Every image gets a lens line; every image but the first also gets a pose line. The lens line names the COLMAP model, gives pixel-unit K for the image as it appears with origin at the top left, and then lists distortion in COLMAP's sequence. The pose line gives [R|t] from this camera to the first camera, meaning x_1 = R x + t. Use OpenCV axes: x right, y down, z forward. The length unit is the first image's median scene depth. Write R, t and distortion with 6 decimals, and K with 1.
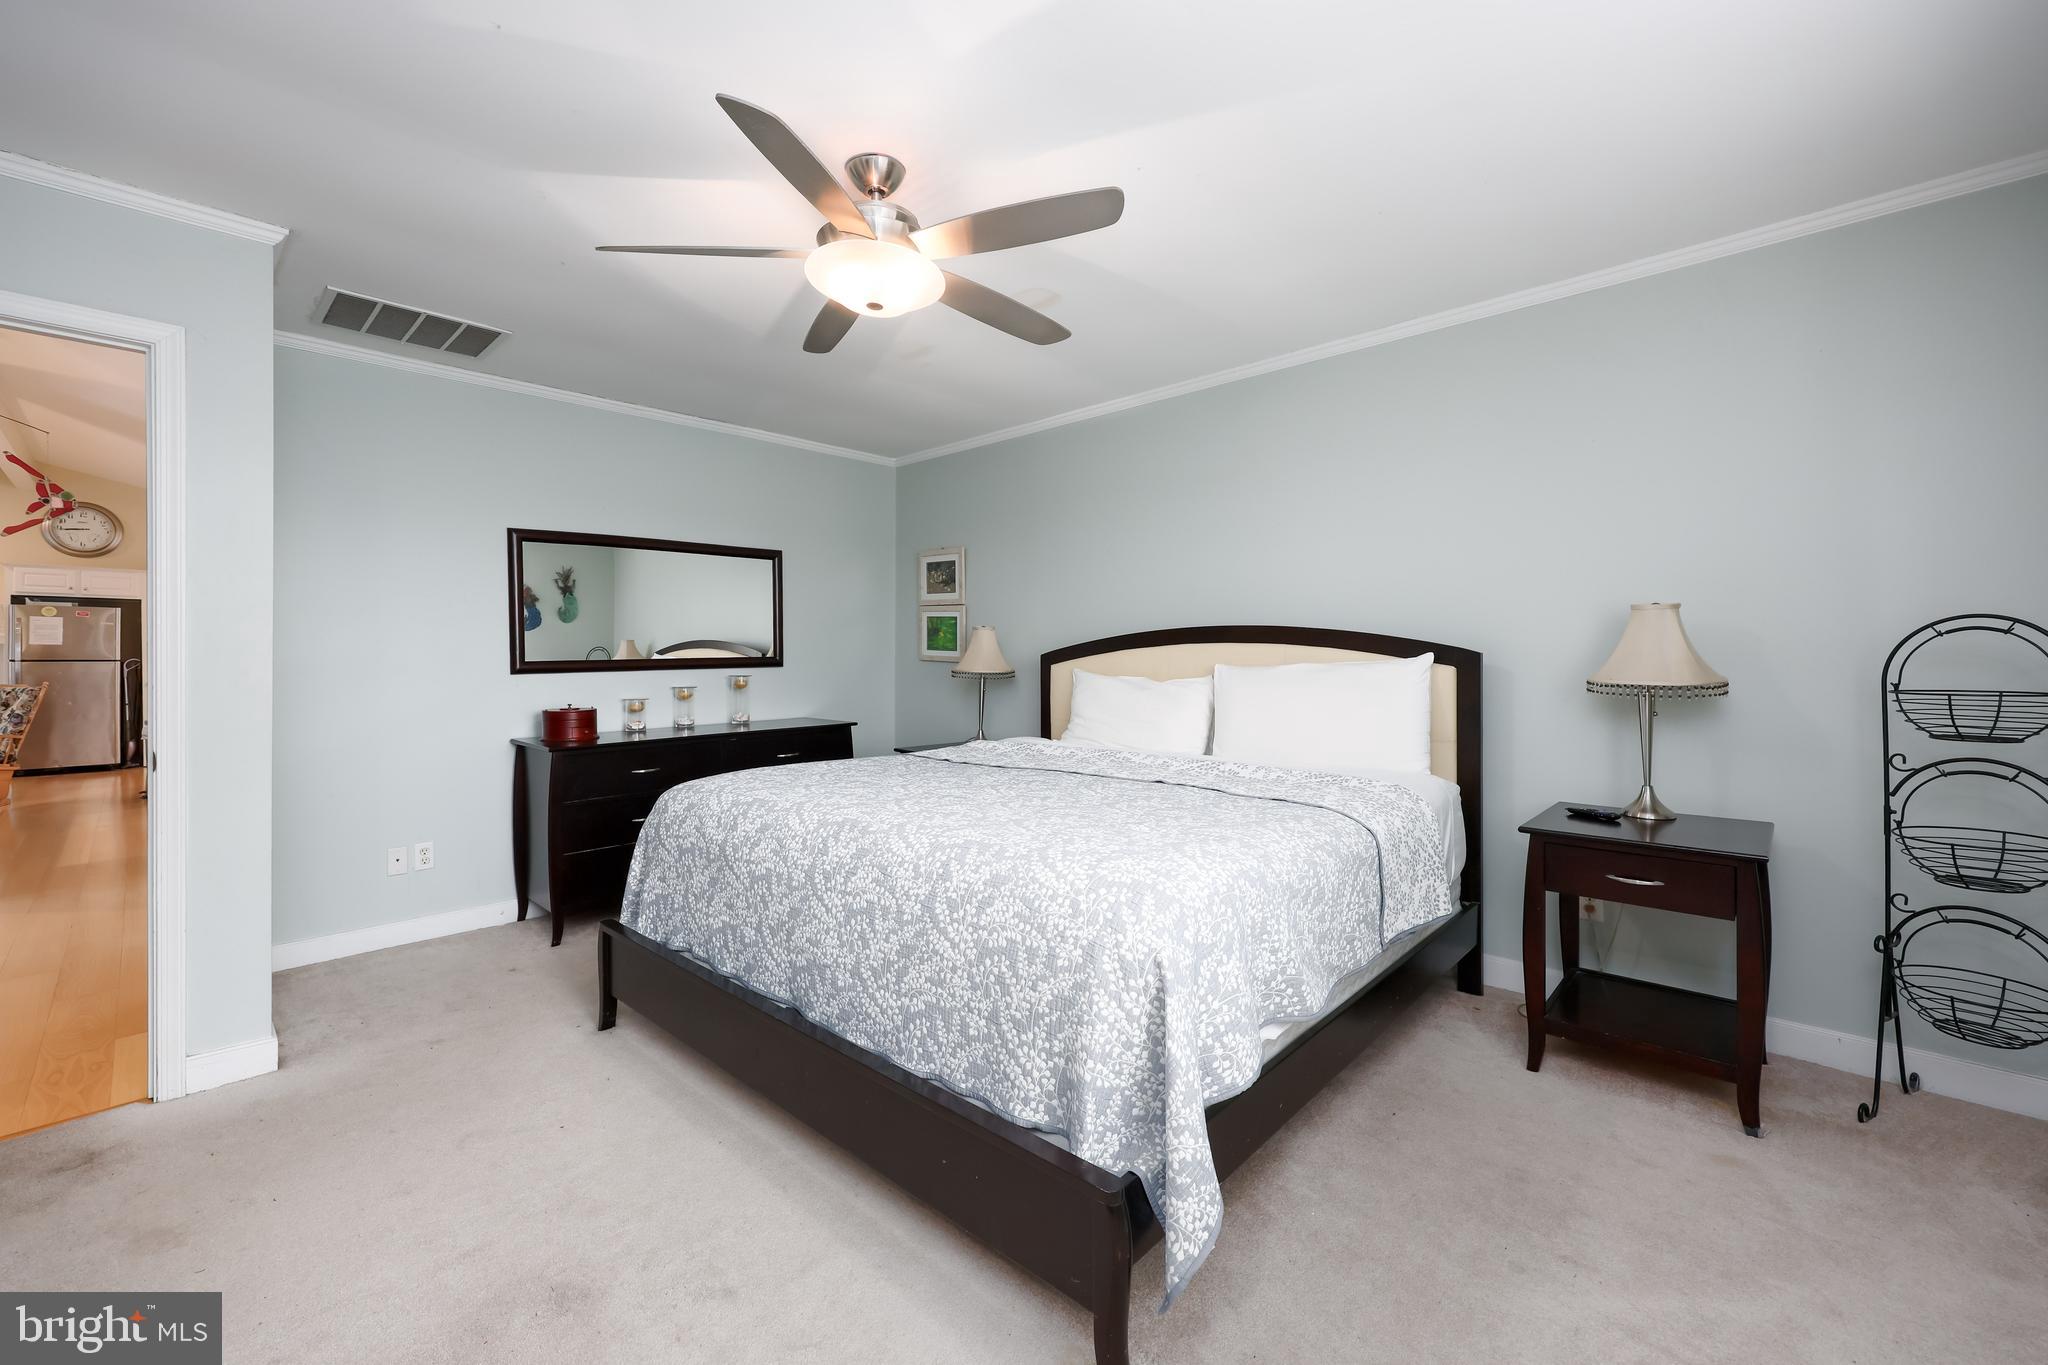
lens RADIAL K [[829.0, 0, 1024.0], [0, 829.0, 682.5], [0, 0, 1]] dist [-0.002010, -0.000102]
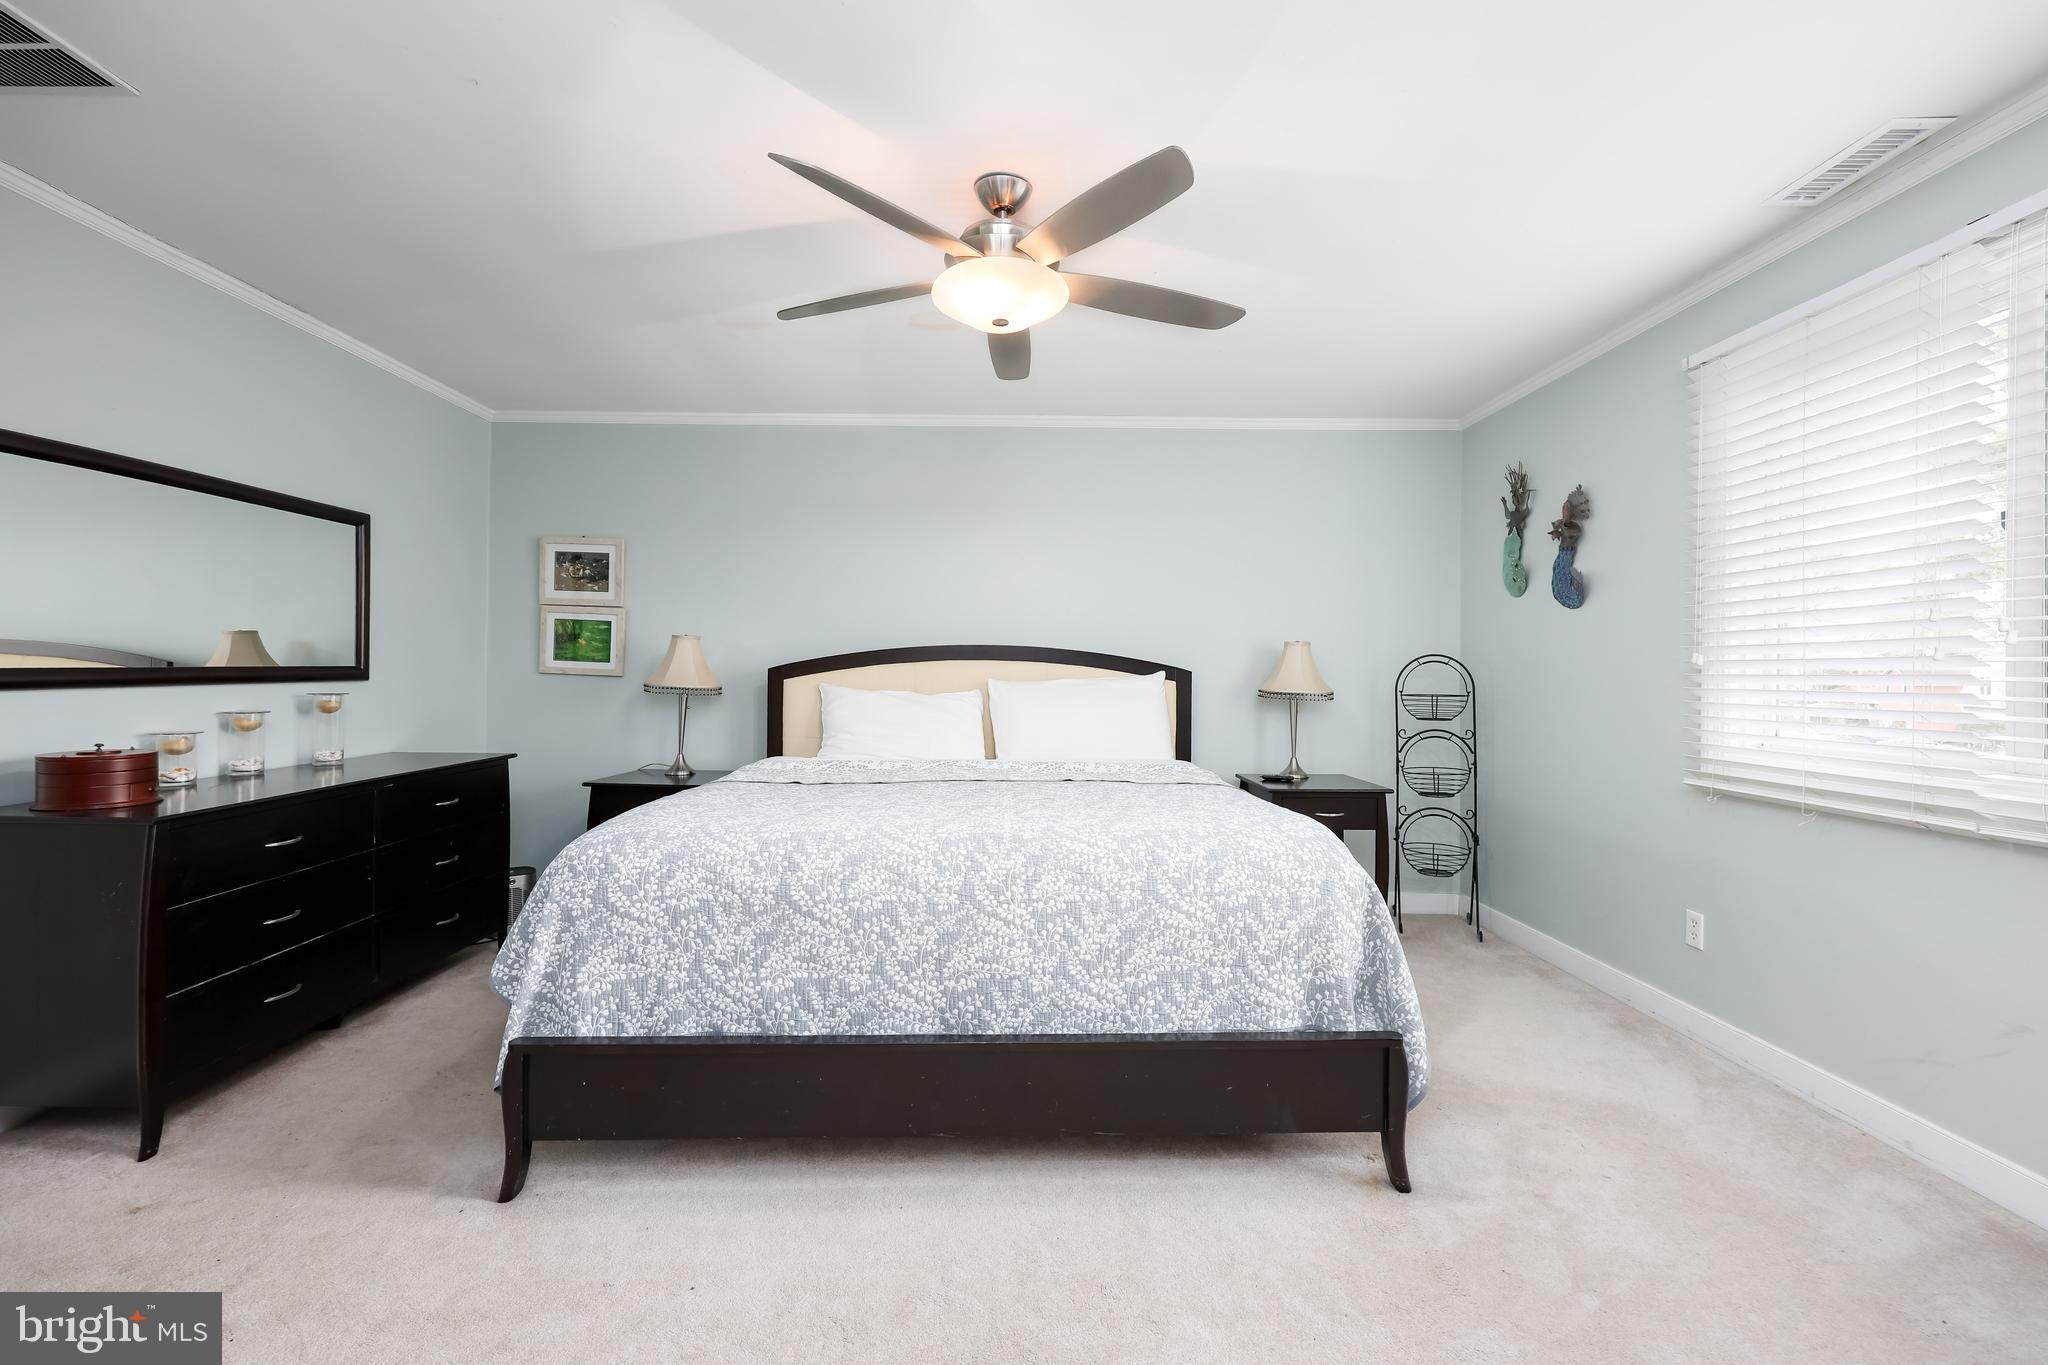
lens RADIAL K [[839.9, 0, 1023.5], [0, 839.9, 704.6], [0, 0, 1]] dist [-0.002088, -0.000620]
pose [[0.723531, -0.015994, 0.690106, -0.854831], [0.012441, 0.999871, 0.010129, 0.002312], [-0.690180, 0.001257, 0.723637, 0.239165]]
